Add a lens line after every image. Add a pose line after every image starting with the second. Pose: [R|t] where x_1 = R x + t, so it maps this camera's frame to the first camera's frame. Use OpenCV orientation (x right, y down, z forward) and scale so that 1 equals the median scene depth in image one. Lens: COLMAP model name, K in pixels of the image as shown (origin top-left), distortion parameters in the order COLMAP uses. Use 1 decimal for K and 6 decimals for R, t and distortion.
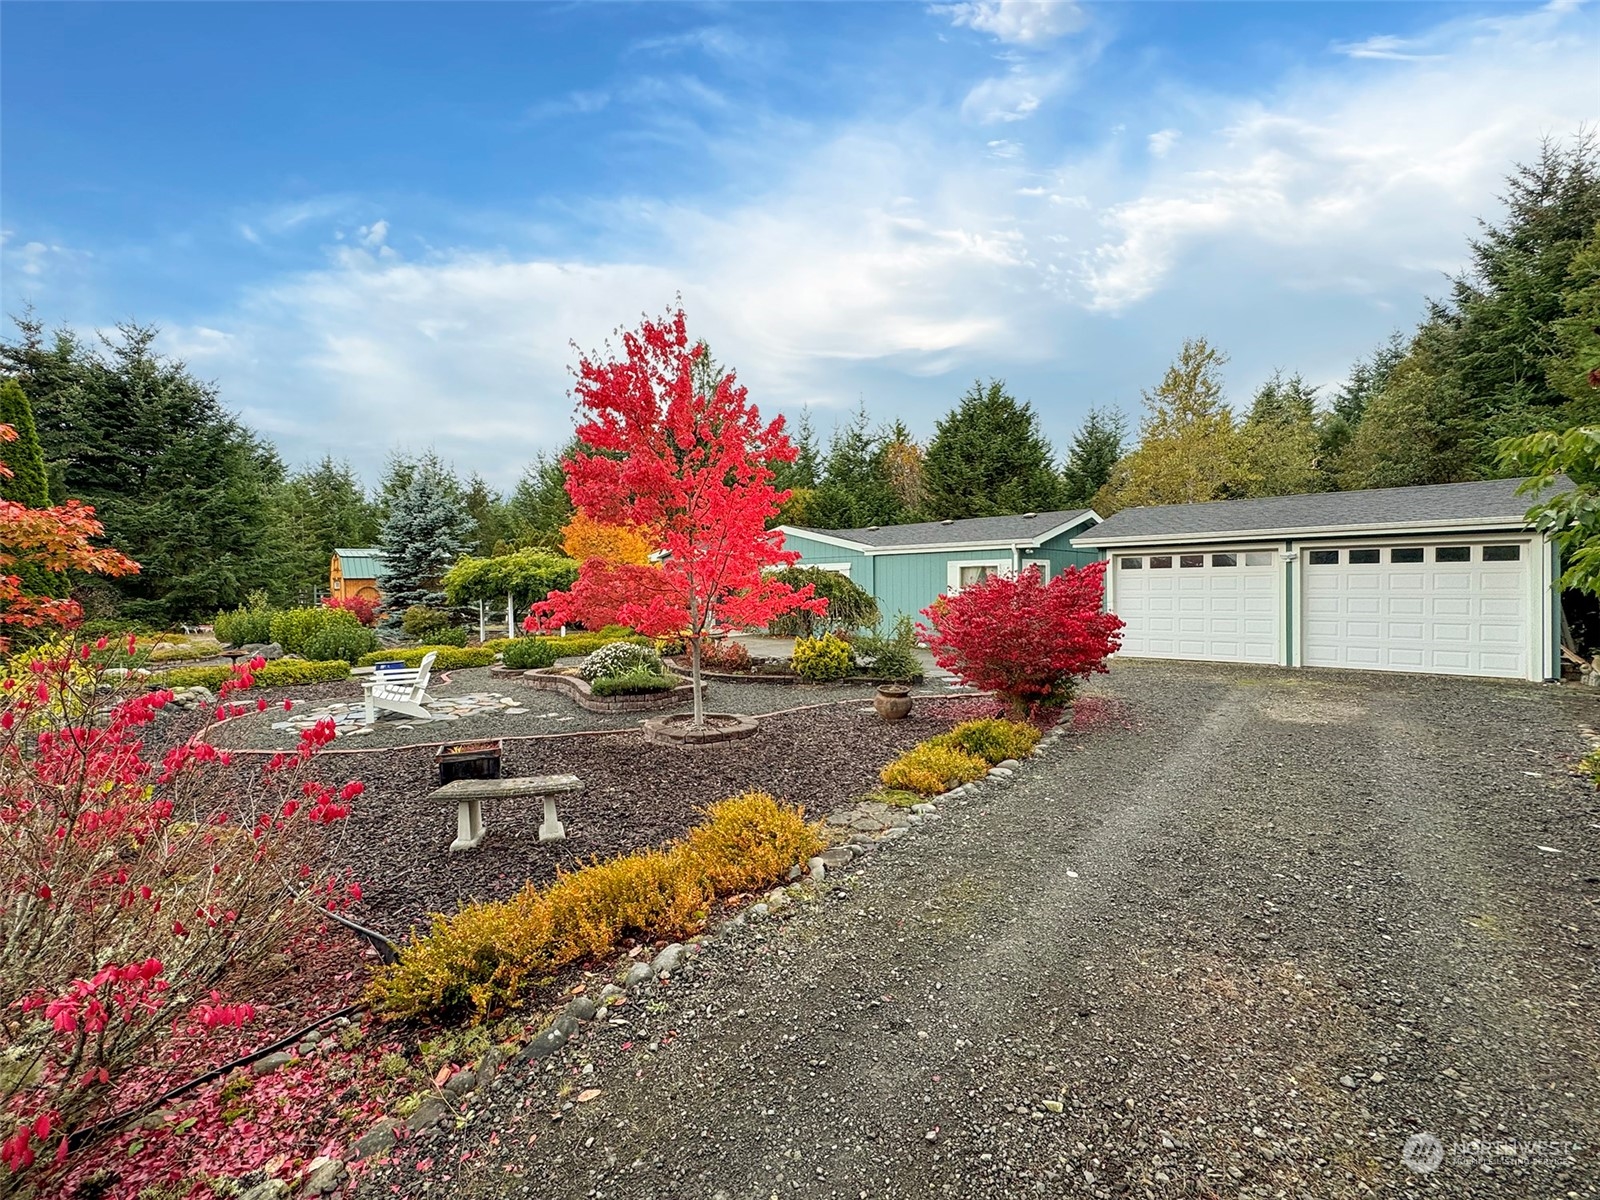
lens RADIAL K [[654.2, 0, 793.9], [0, 654.2, 594.6], [0, 0, 1]] dist [-0.002546, 0.000939]
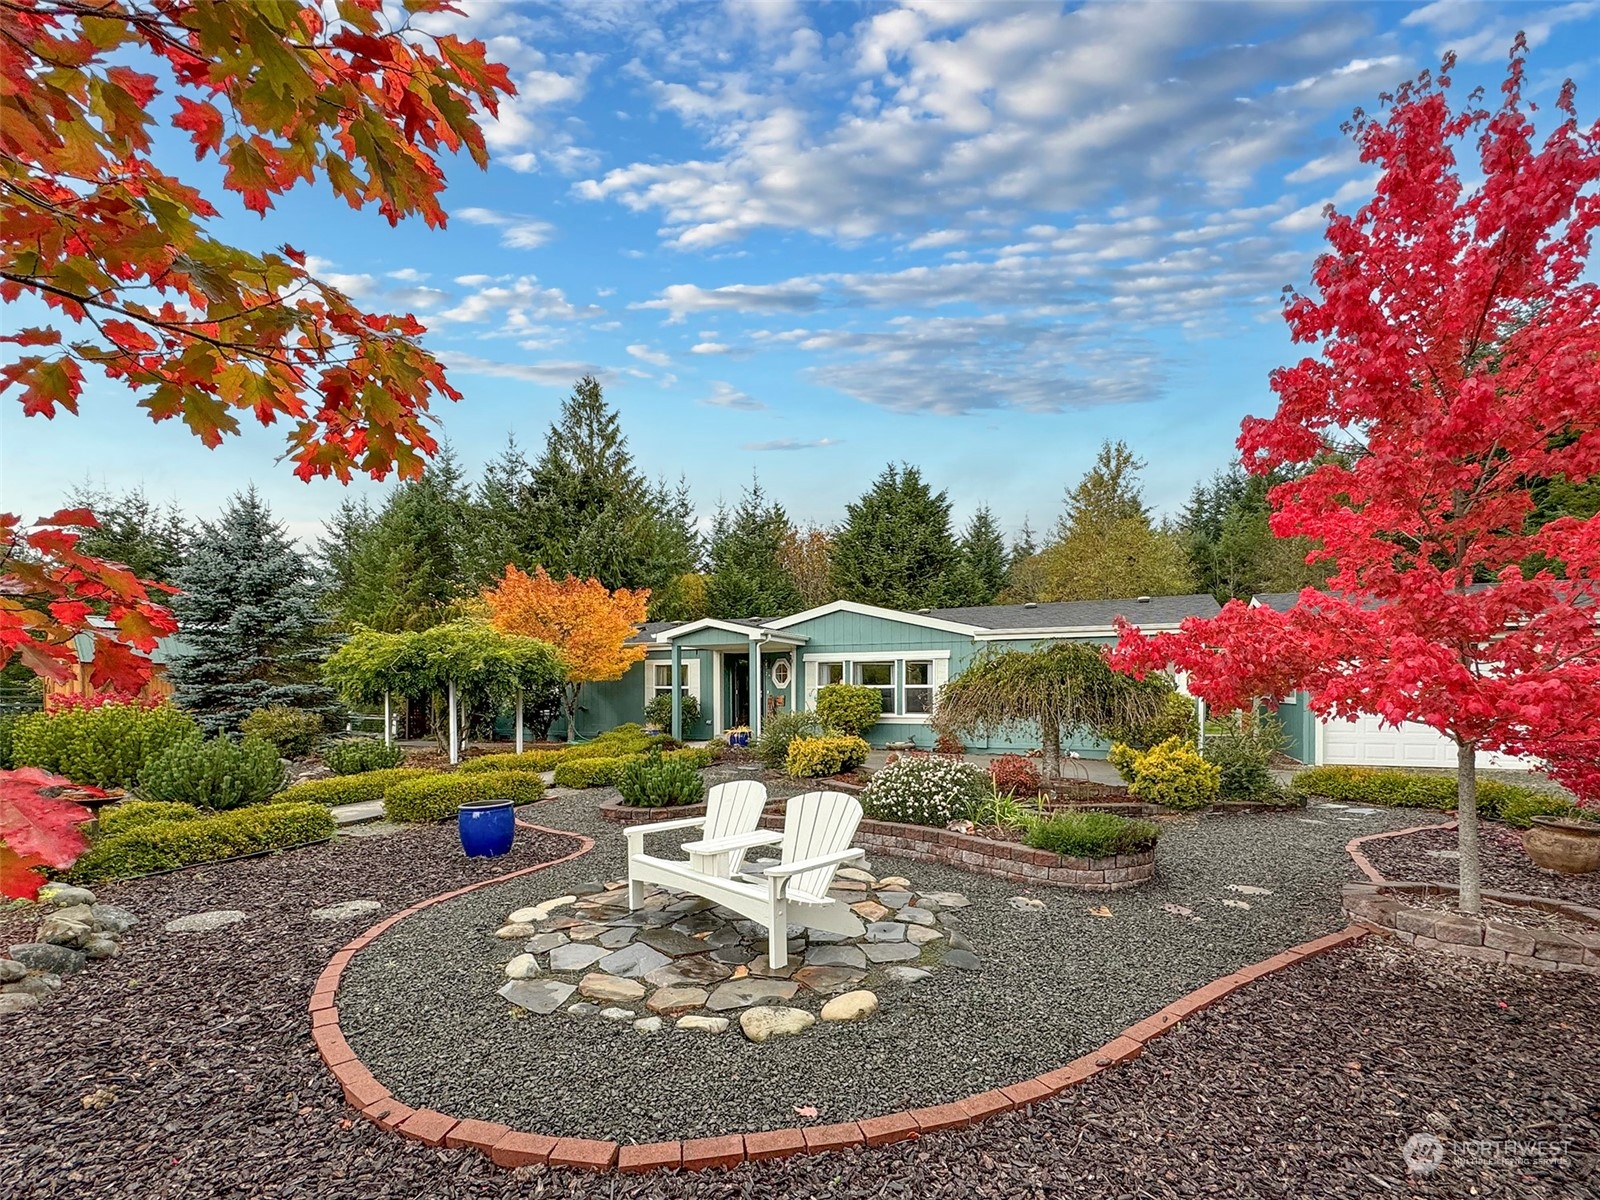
lens RADIAL K [[709.2, 0, 790.2], [0, 709.2, 690.3], [0, 0, 1]] dist [-0.002941, -0.000121]
pose [[0.959513, 0.009275, 0.281512, -0.262174], [-0.004429, 0.999831, -0.017848, 0.011699], [-0.281630, 0.015879, 0.959392, 0.196158]]
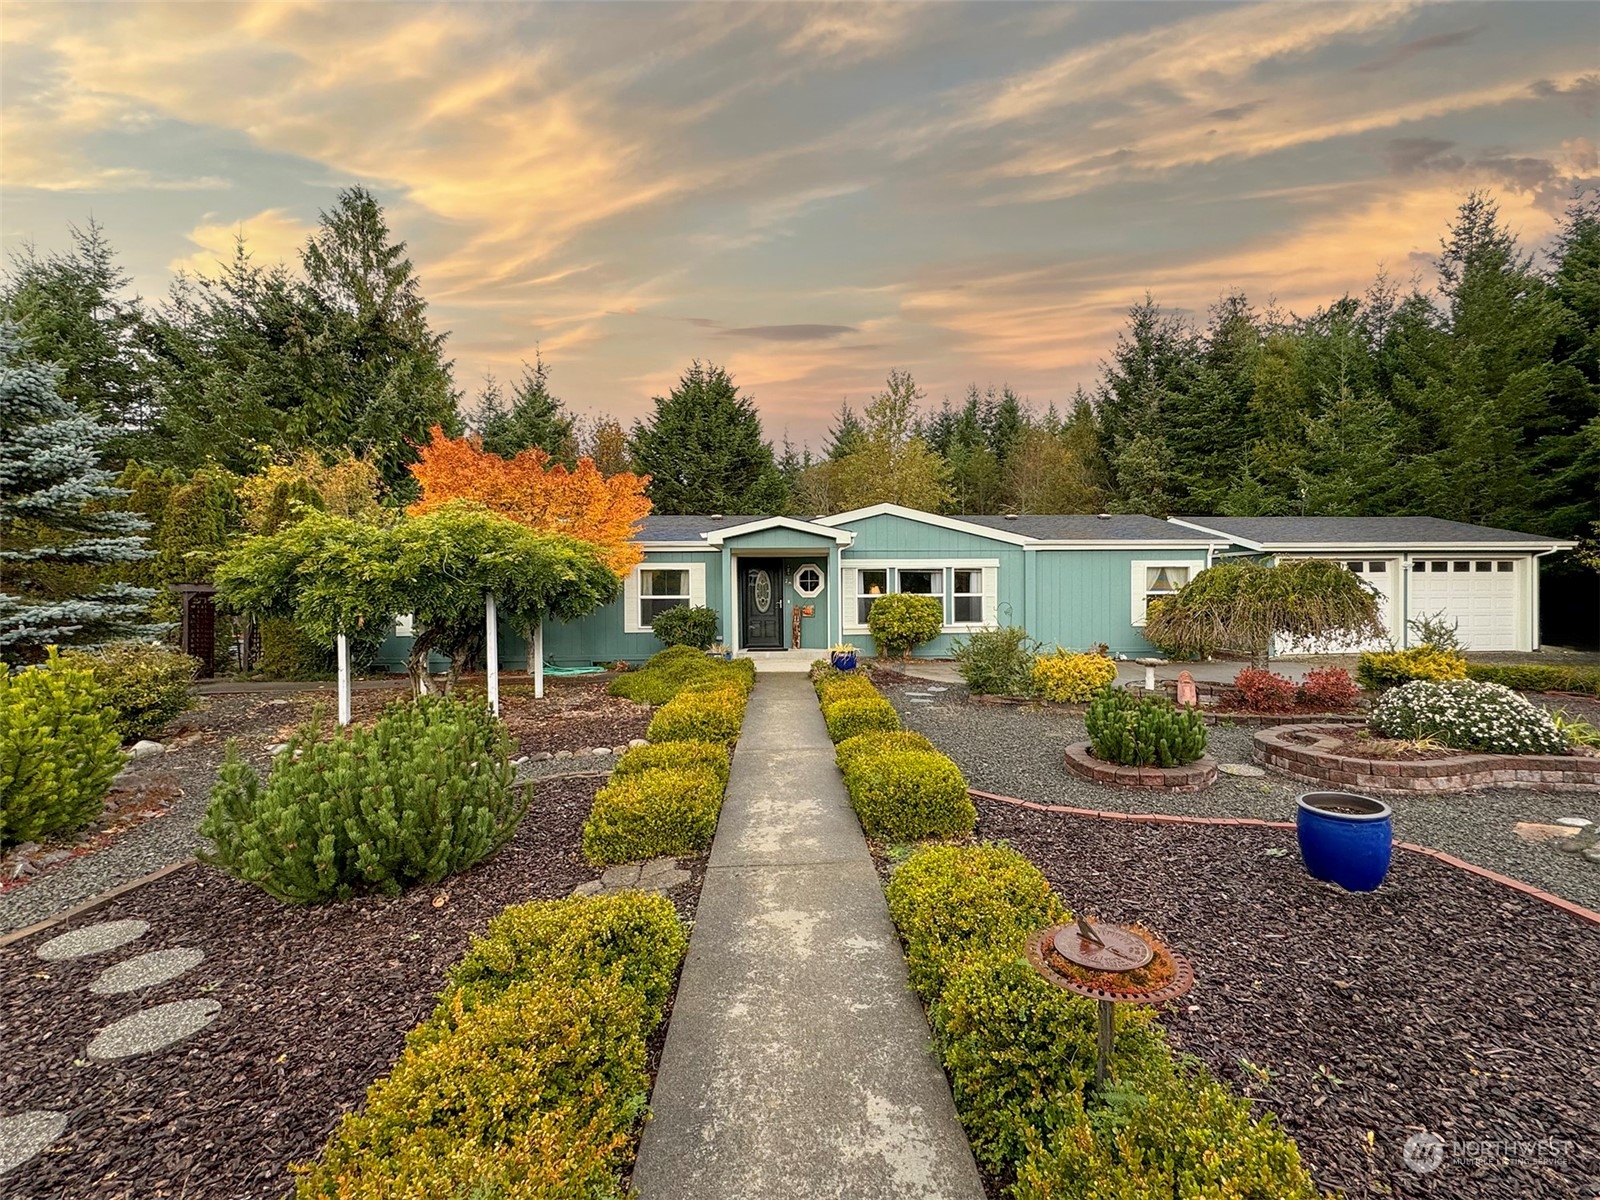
lens RADIAL K [[683.2, 0, 823.1], [0, 683.2, 592.4], [0, 0, 1]] dist [-0.000018, 0.000097]
pose [[0.717989, 0.001264, 0.696053, -0.496870], [0.008787, 0.999902, -0.010879, -0.000940], [-0.695999, 0.013927, 0.717908, 0.439703]]
